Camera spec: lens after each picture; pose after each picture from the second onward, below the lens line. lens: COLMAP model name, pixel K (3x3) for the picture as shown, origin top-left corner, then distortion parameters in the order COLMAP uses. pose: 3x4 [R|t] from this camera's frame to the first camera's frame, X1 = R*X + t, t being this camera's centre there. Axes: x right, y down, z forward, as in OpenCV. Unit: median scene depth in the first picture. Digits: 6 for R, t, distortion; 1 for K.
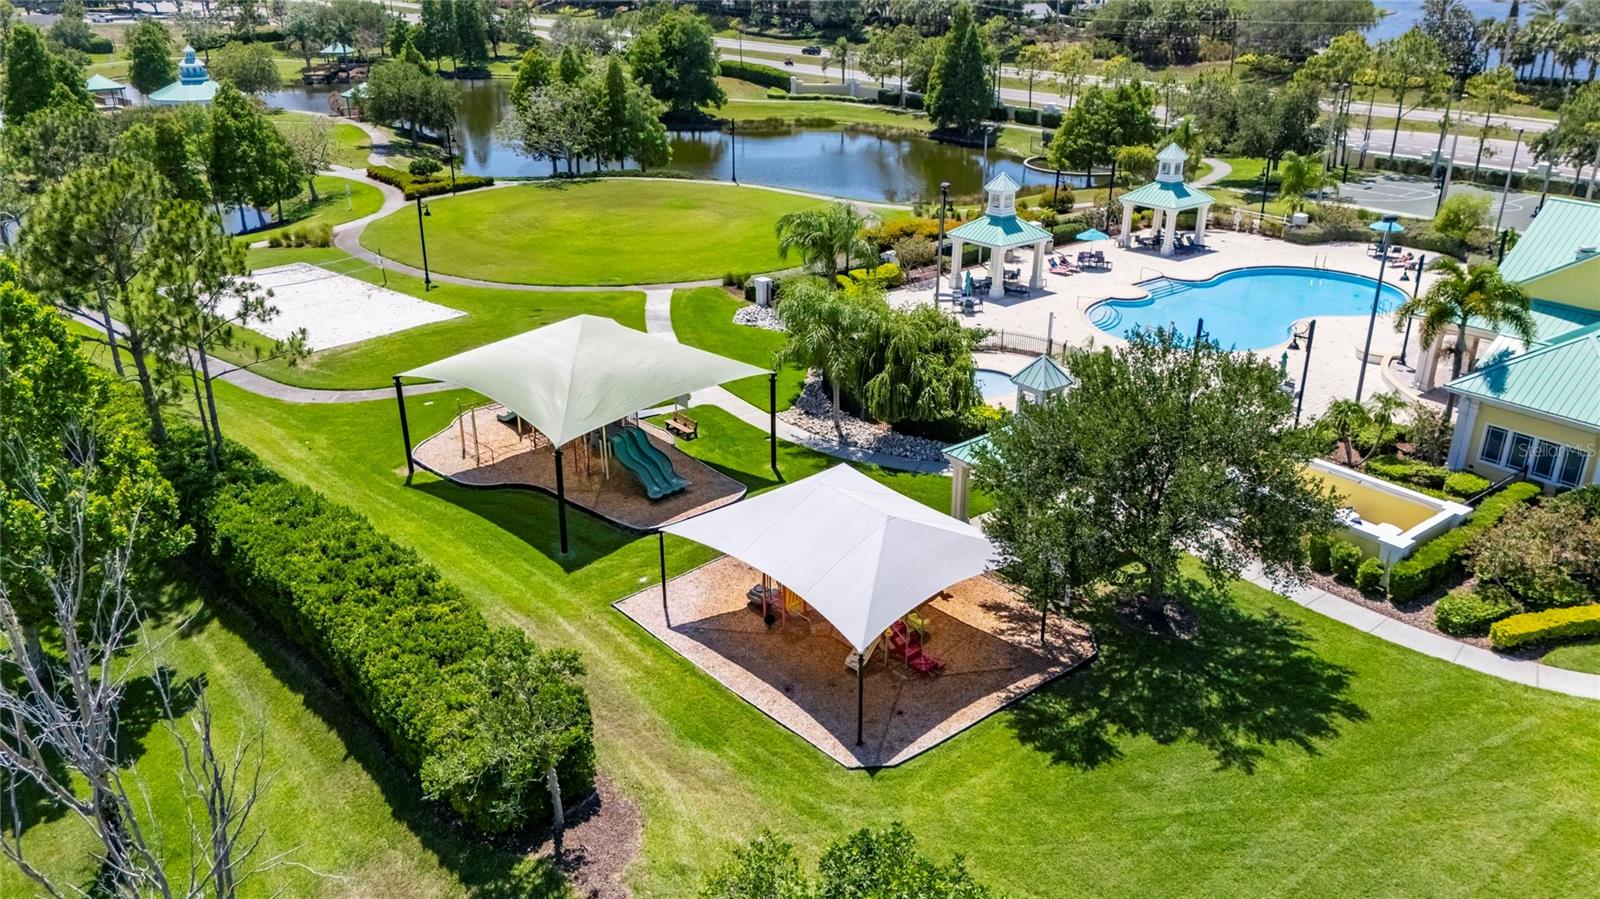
lens RADIAL K [[1173.3, 0, 799.5], [0, 1173.3, 448.1], [0, 0, 1]] dist [0.069471, -0.064038]
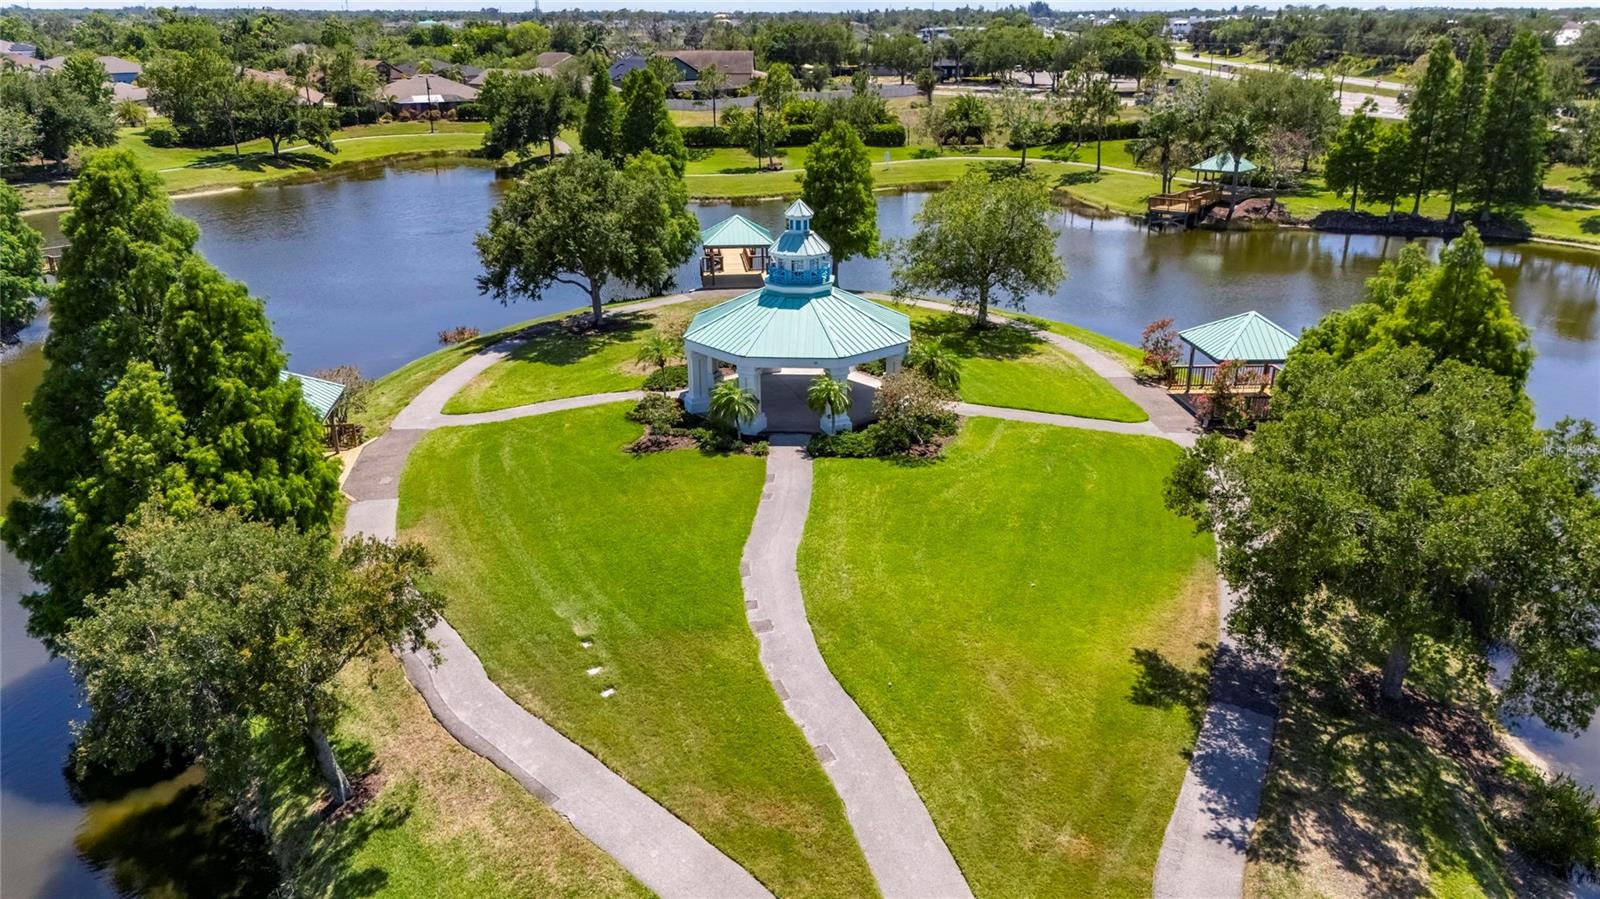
lens RADIAL K [[1173.3, 0, 804.1], [0, 1173.3, 441.7], [0, 0, 1]] dist [0.069471, -0.064038]
pose [[0.768353, 0.217424, -0.601964, -0.179518], [-0.251497, 0.967441, 0.028418, -0.177368], [0.588543, 0.129557, 0.798018, 0.464250]]
